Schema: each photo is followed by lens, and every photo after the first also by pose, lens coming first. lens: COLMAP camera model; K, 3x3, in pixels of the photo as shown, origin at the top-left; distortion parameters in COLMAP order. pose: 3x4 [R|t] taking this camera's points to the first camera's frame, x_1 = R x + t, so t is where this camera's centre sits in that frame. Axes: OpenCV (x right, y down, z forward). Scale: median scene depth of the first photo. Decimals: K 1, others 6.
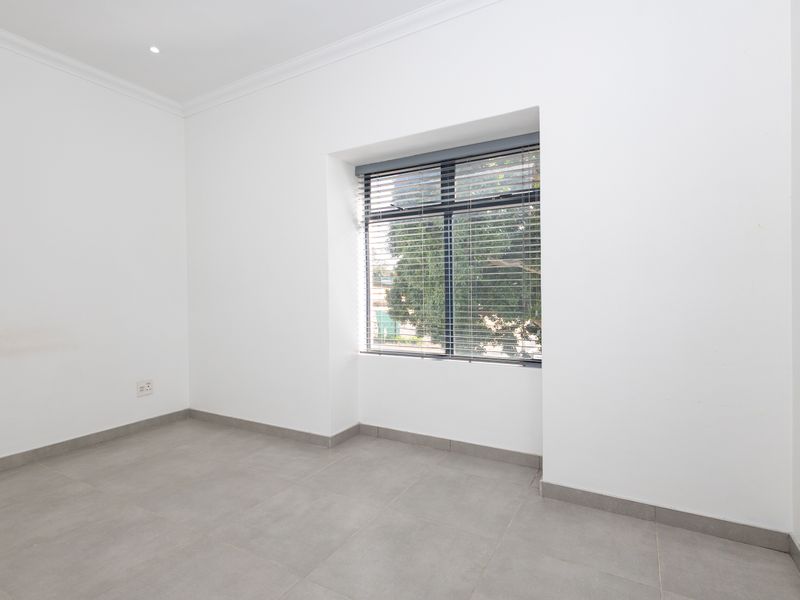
lens RADIAL K [[417.7, 0, 394.1], [0, 417.7, 296.8], [0, 0, 1]] dist [0.012721, -0.000012]
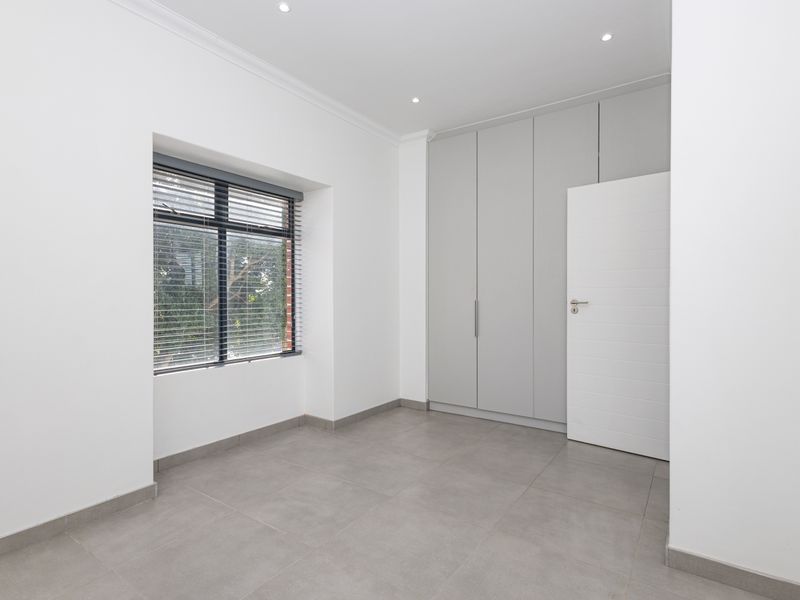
lens RADIAL K [[417.7, 0, 393.2], [0, 417.7, 299.6], [0, 0, 1]] dist [0.012721, -0.000012]
pose [[0.095768, 0.014049, 0.995305, -0.909792], [0.021190, 0.999645, -0.016149, 0.008651], [-0.995178, 0.022637, 0.095436, 0.466018]]
